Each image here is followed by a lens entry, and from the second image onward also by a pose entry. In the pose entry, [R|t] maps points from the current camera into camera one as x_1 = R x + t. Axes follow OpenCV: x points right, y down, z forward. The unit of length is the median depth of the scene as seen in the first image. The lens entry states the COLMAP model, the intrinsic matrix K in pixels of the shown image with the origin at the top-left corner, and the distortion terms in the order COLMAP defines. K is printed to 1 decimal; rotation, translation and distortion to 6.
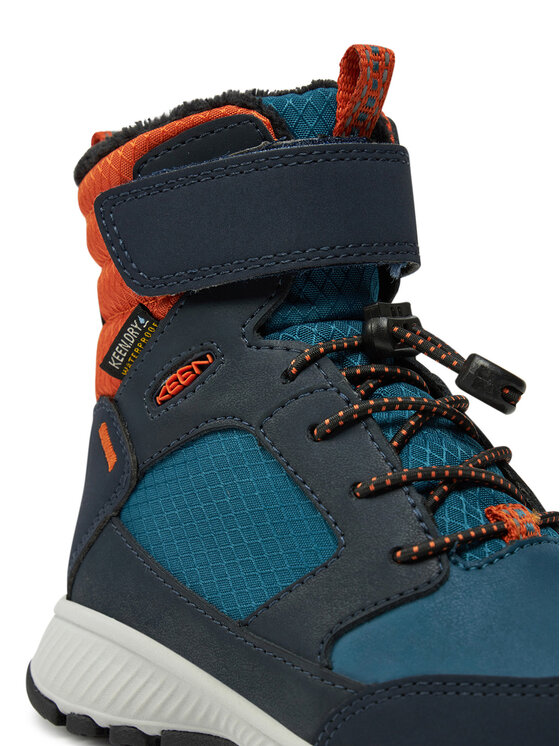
lens RADIAL K [[2108.4, 0, 280.1], [0, 2108.4, 376.6], [0, 0, 1]] dist [-0.119849, 0.000000]
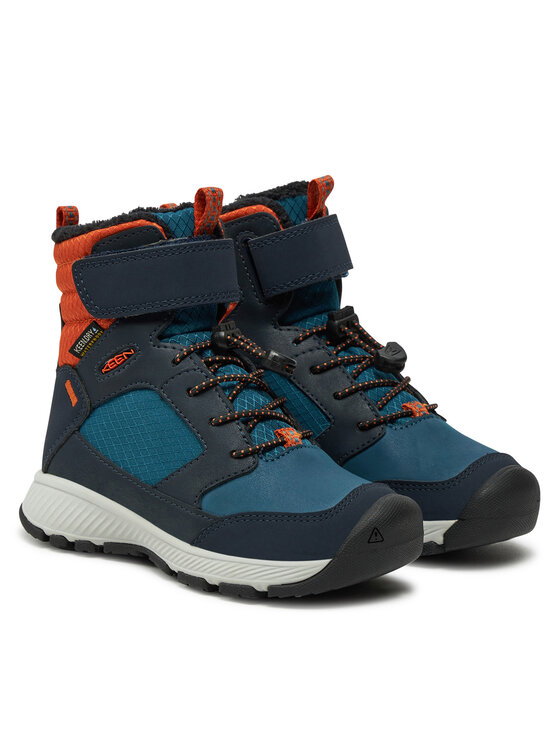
lens RADIAL K [[2469.4, 0, 276.8], [0, 2469.4, 381.2], [0, 0, 1]] dist [0.582415, 0.000000]
pose [[0.991868, -0.005118, 0.127172, -0.193855], [-0.006307, 0.995987, 0.089270, -0.187803], [-0.127118, -0.089346, 0.987855, -1.288951]]
